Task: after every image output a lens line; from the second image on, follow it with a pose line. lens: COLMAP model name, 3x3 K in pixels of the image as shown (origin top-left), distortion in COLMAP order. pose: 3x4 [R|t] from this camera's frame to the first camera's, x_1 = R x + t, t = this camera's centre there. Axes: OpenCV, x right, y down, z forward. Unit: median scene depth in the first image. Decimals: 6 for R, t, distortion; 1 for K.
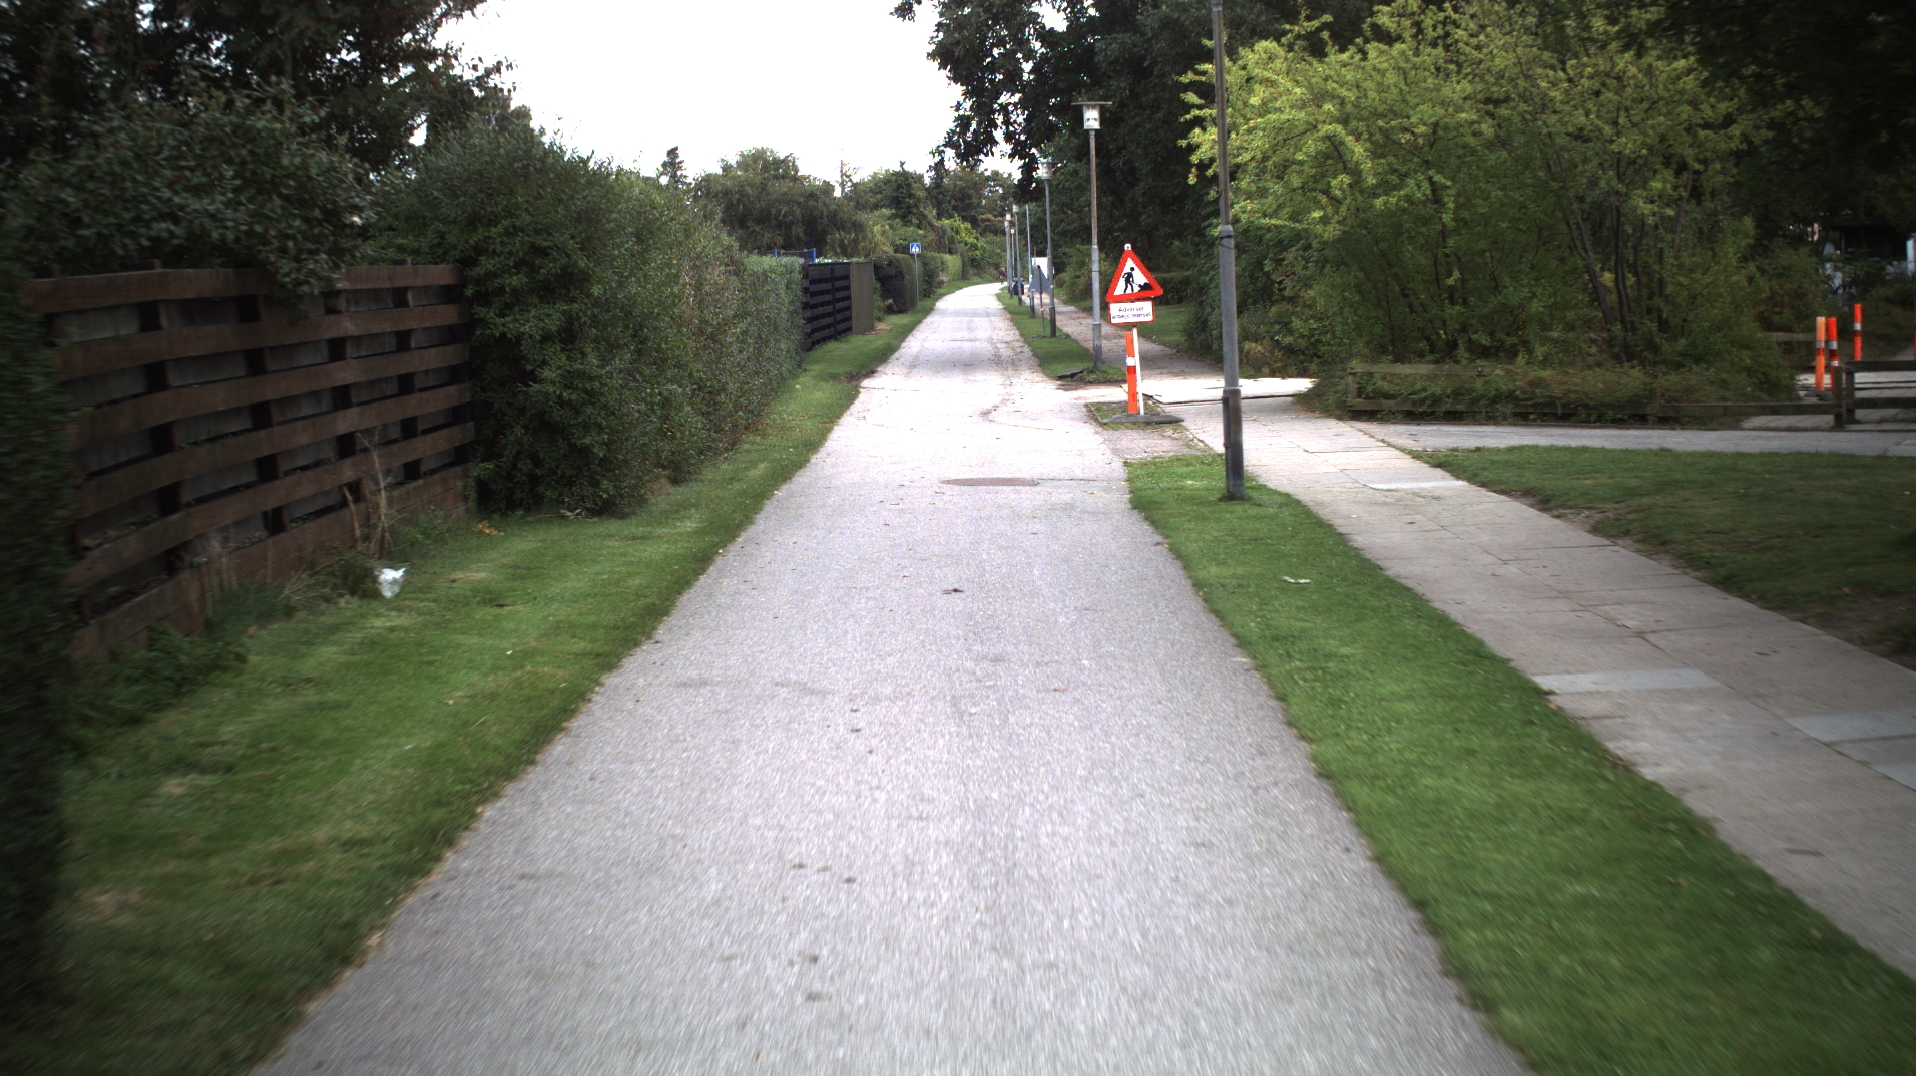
lens RADIAL K [[2603.7, 0, 958.0], [0, 2603.7, 538.0], [0, 0, 1]] dist [-0.169055, 0.075007]
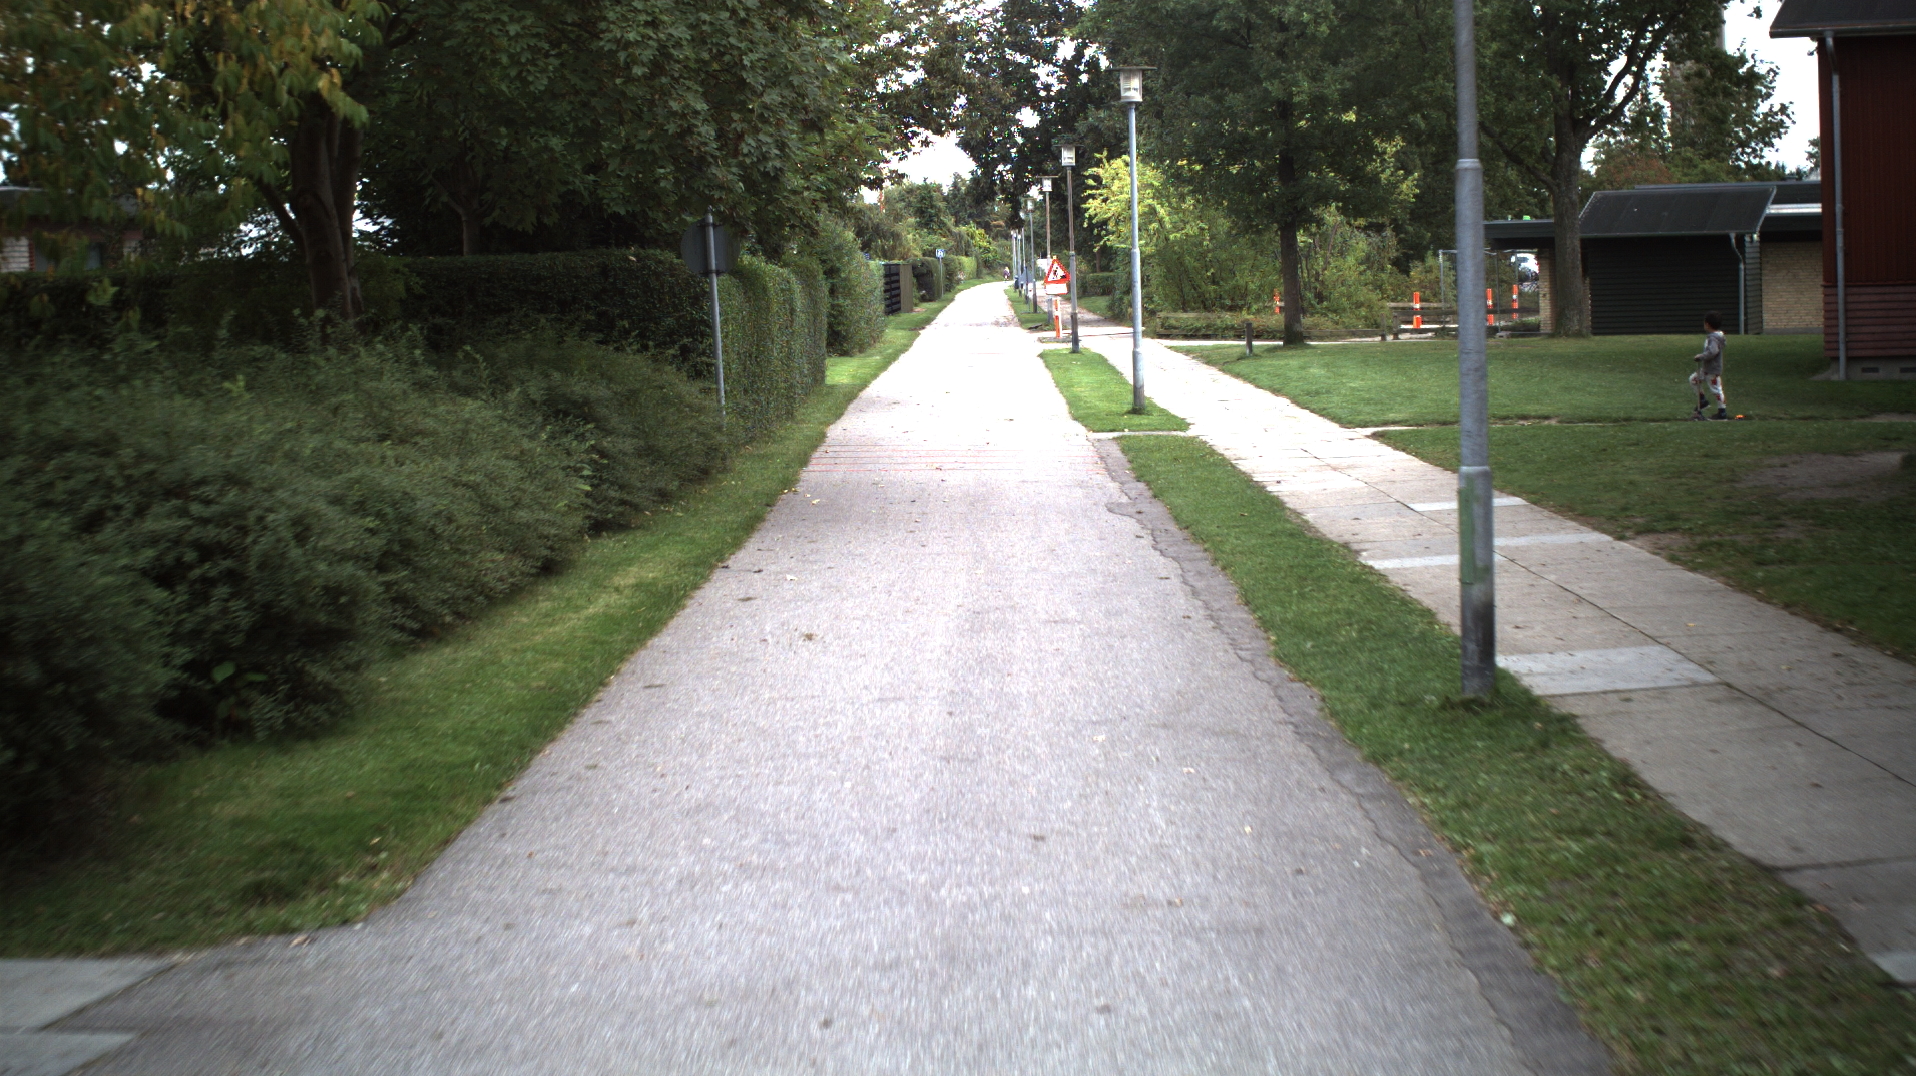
lens RADIAL K [[2603.7, 0, 958.0], [0, 2603.7, 538.0], [0, 0, 1]] dist [-0.169055, 0.075007]
pose [[0.999982, 0.001798, -0.005651, 0.000153], [-0.001799, 0.999998, -0.000173, 0.088322], [0.005651, 0.000184, 0.999984, -0.844200]]
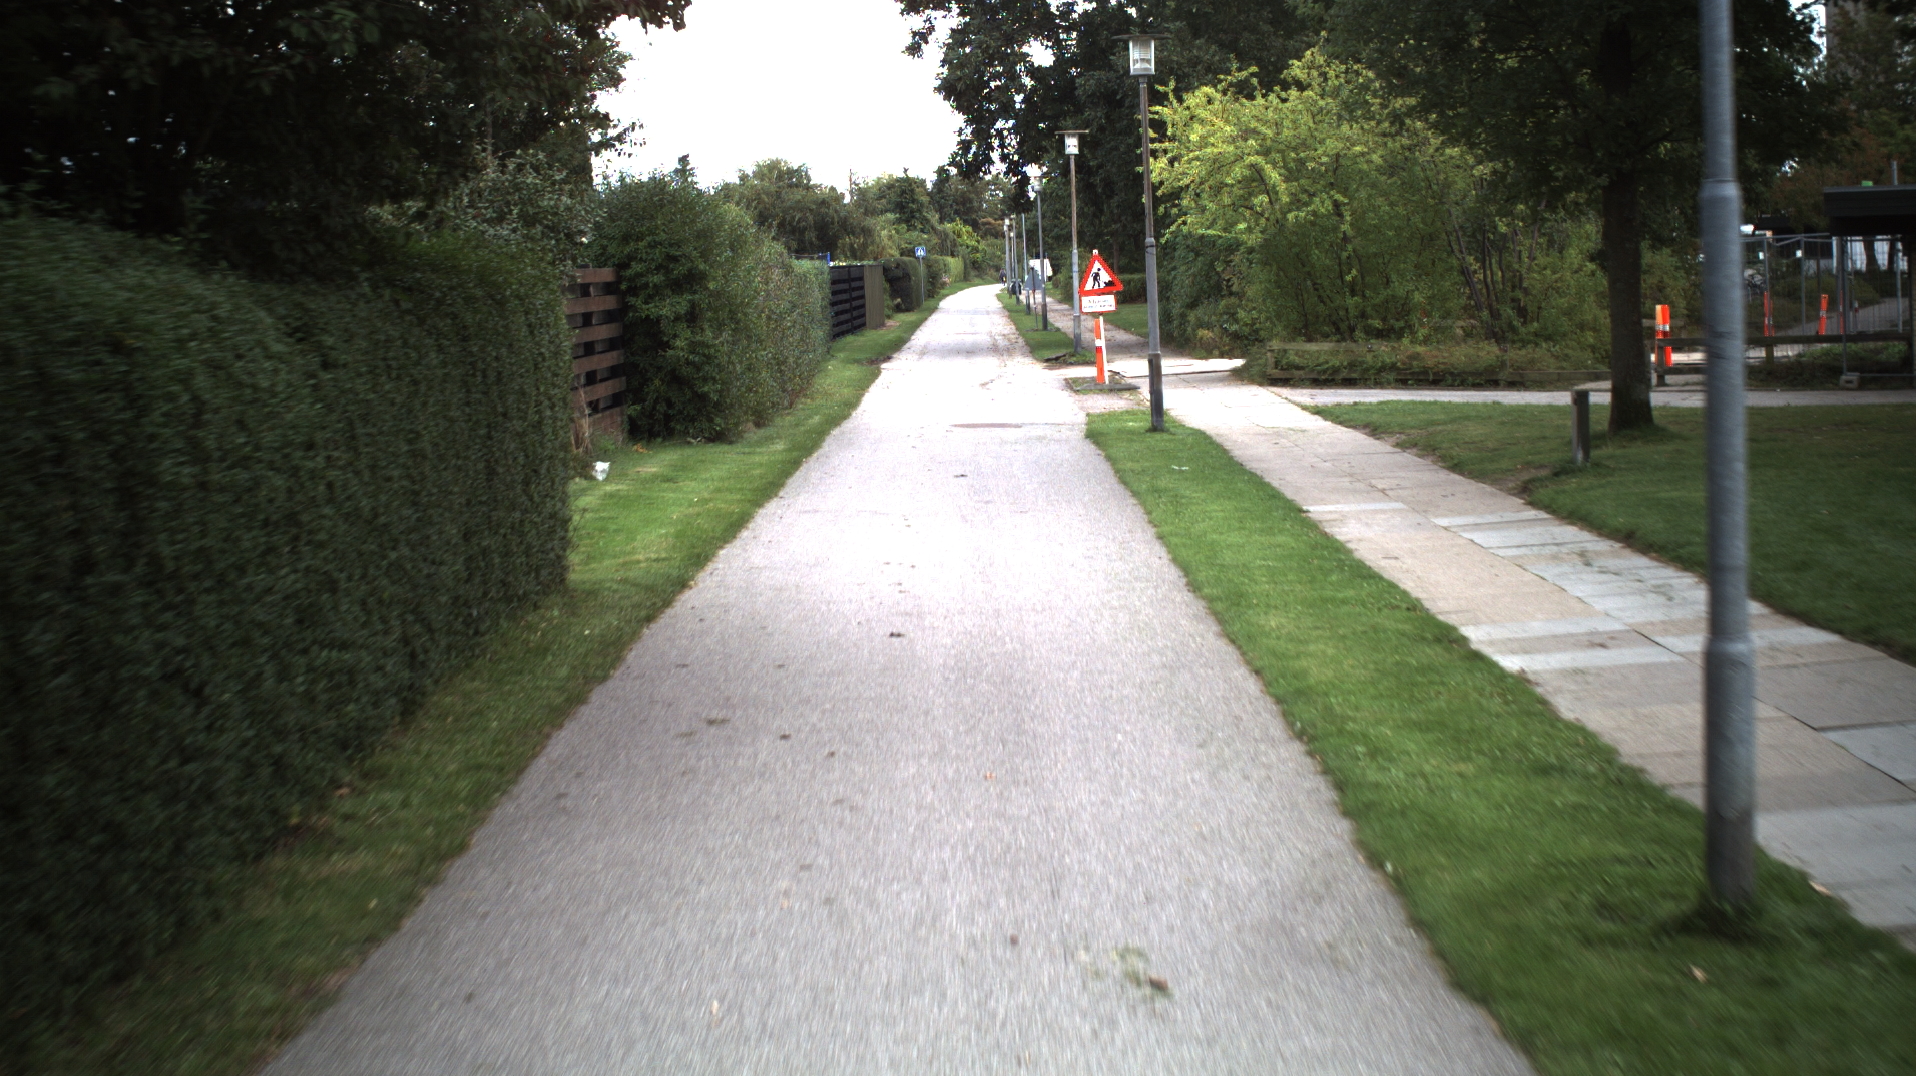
lens RADIAL K [[2603.7, 0, 958.0], [0, 2603.7, 538.0], [0, 0, 1]] dist [-0.169055, 0.075007]
pose [[0.999989, -0.004556, -0.001052, -0.000757], [0.004556, 0.999989, -0.000814, 0.022149], [0.001056, 0.000809, 0.999999, -0.210364]]
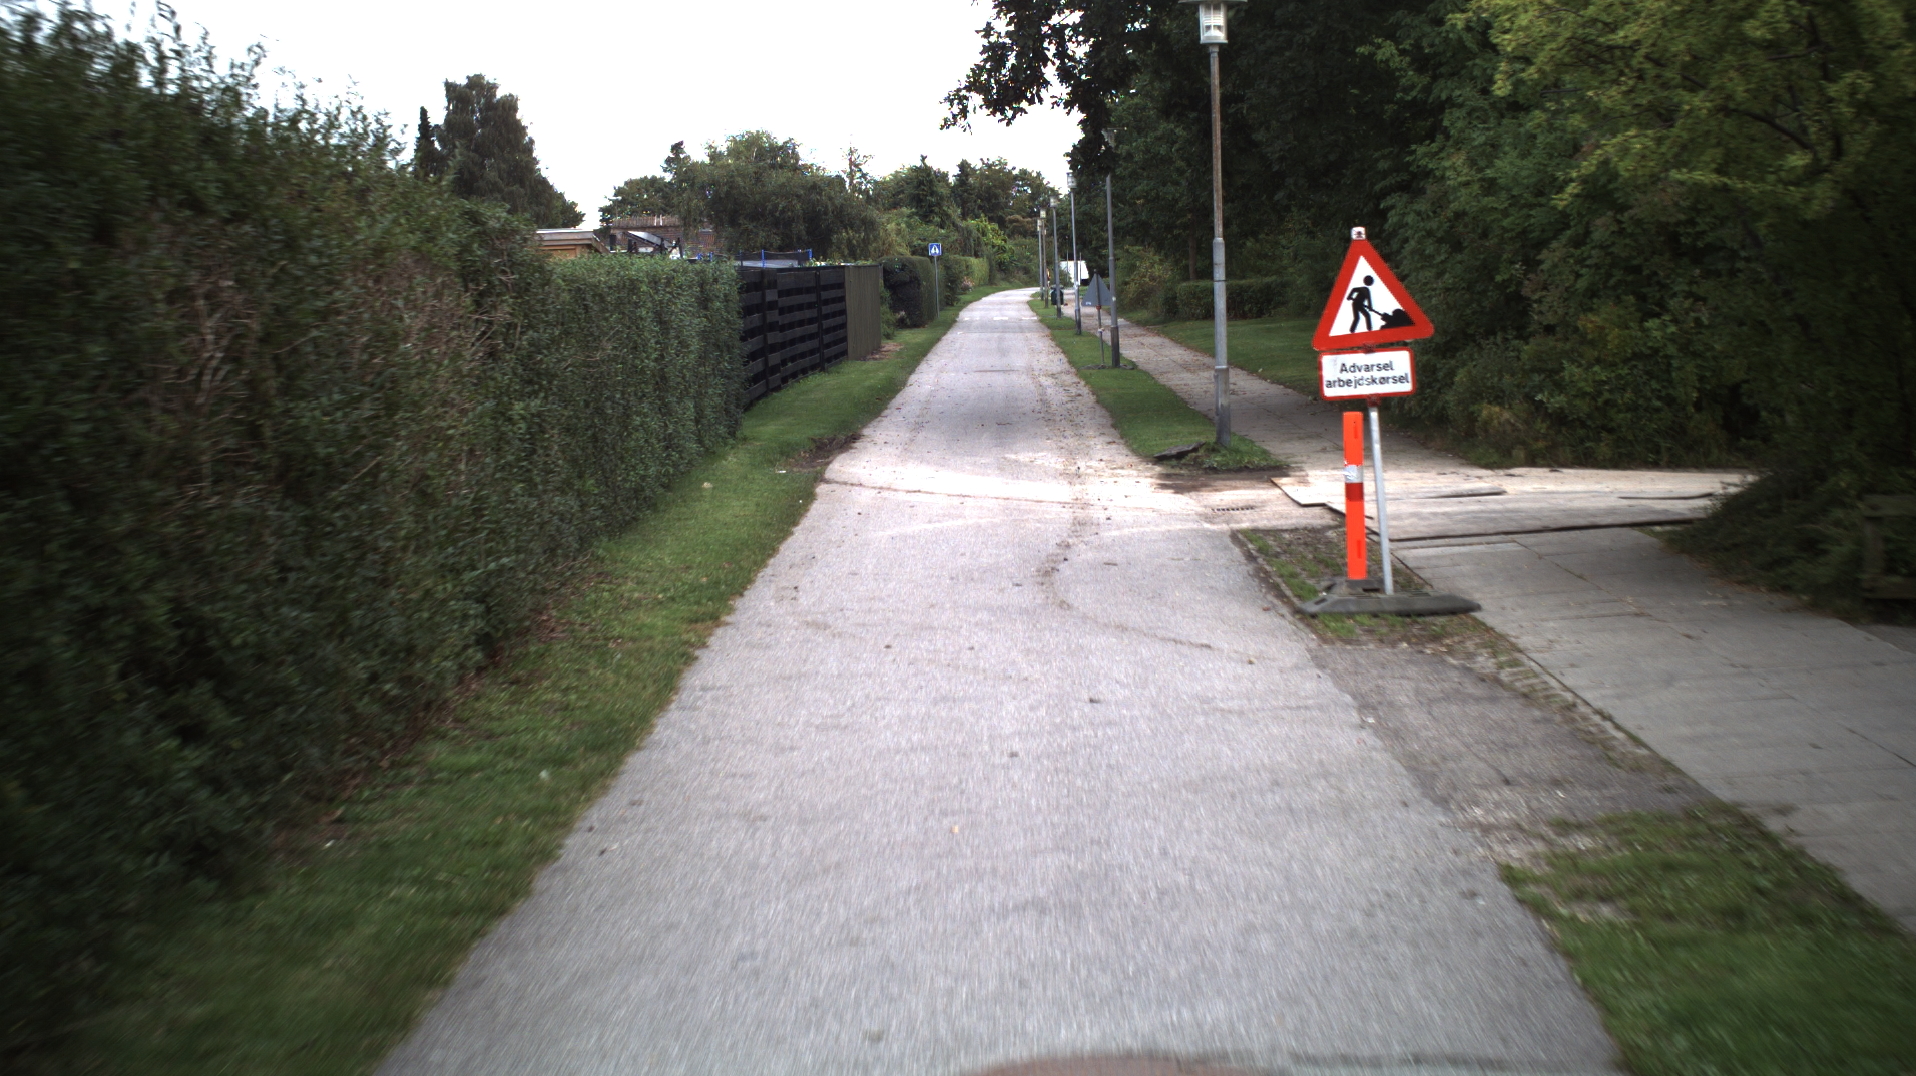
lens RADIAL K [[2603.7, 0, 958.0], [0, 2603.7, 538.0], [0, 0, 1]] dist [-0.169055, 0.075007]
pose [[0.999951, 0.001403, -0.009755, -0.001286], [-0.001417, 0.999998, -0.001427, -0.044413], [0.009753, 0.001441, 0.999951, 0.420076]]
